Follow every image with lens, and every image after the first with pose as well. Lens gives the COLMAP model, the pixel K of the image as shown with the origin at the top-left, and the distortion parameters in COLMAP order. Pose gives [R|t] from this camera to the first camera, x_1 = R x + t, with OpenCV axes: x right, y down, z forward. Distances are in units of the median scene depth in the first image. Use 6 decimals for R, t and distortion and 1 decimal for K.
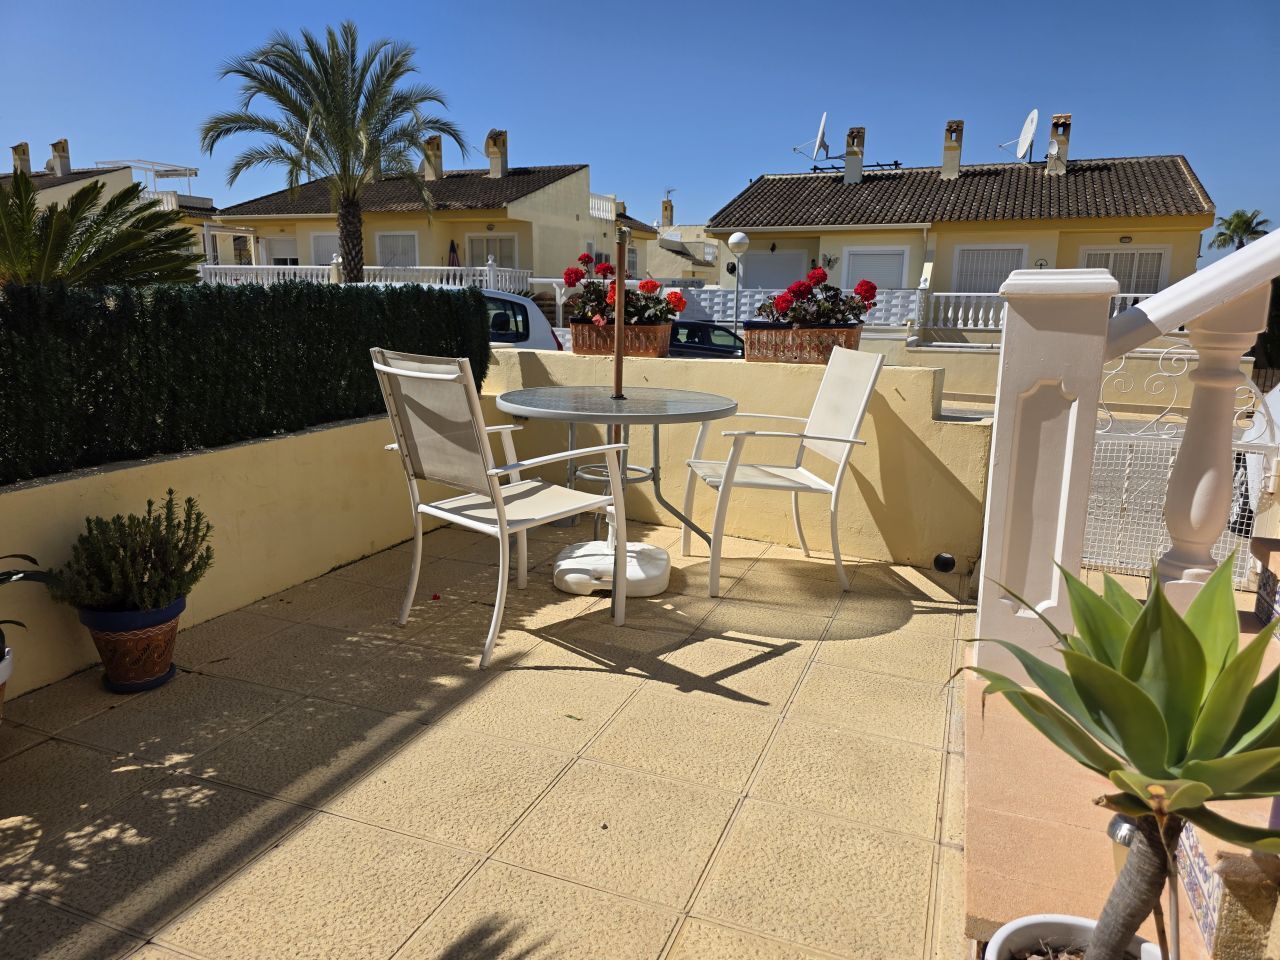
lens RADIAL K [[862.6, 0, 640.7], [0, 862.6, 477.4], [0, 0, 1]] dist [0.039761, -0.017763]
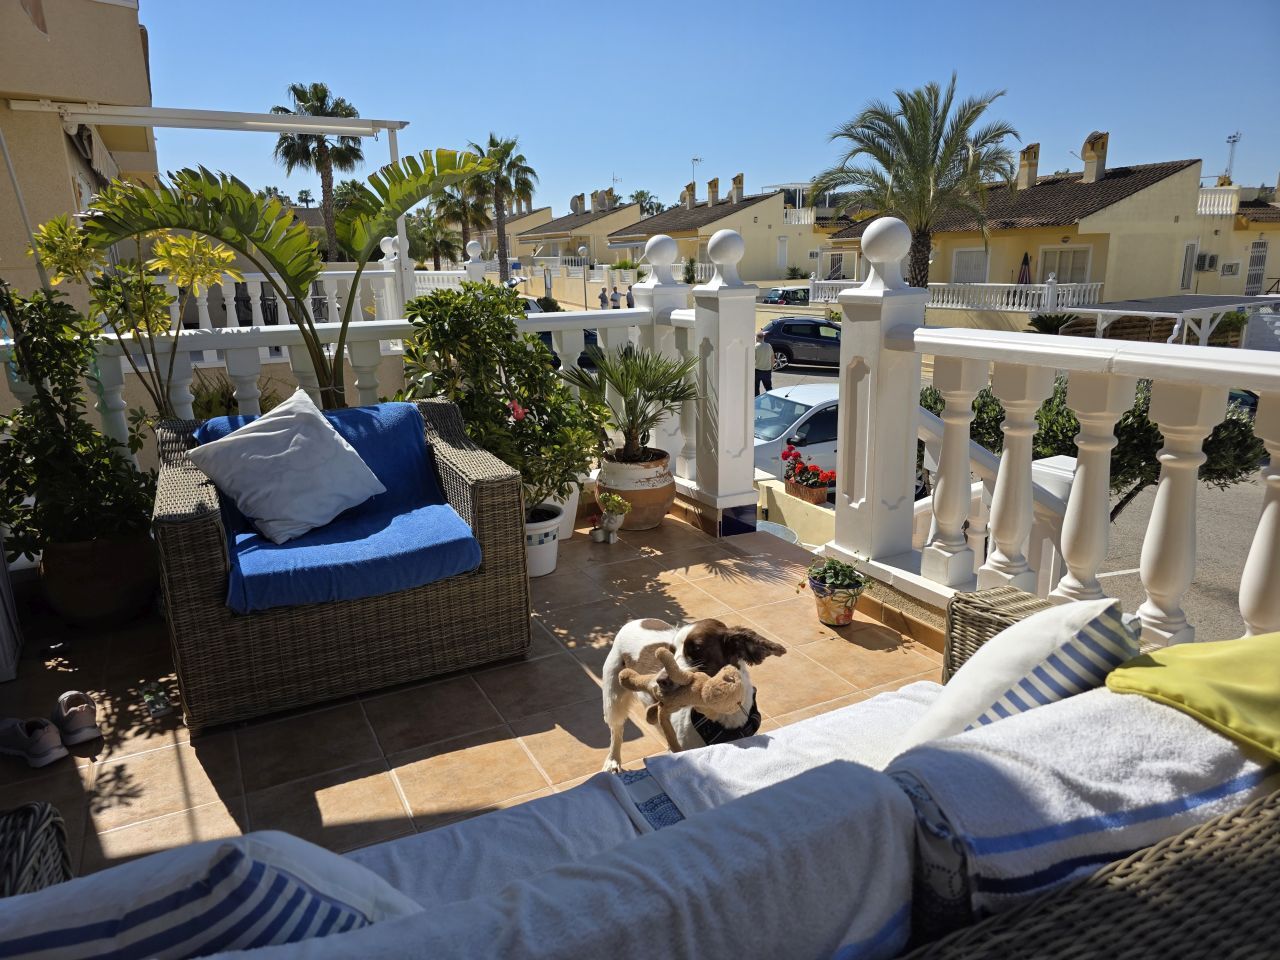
lens RADIAL K [[862.6, 0, 639.7], [0, 862.6, 481.8], [0, 0, 1]] dist [0.039761, -0.017763]
pose [[0.764970, 0.128980, -0.631019, 0.115233], [-0.100878, 0.991645, 0.080400, -0.037602], [0.636117, 0.002153, 0.771590, -0.091571]]
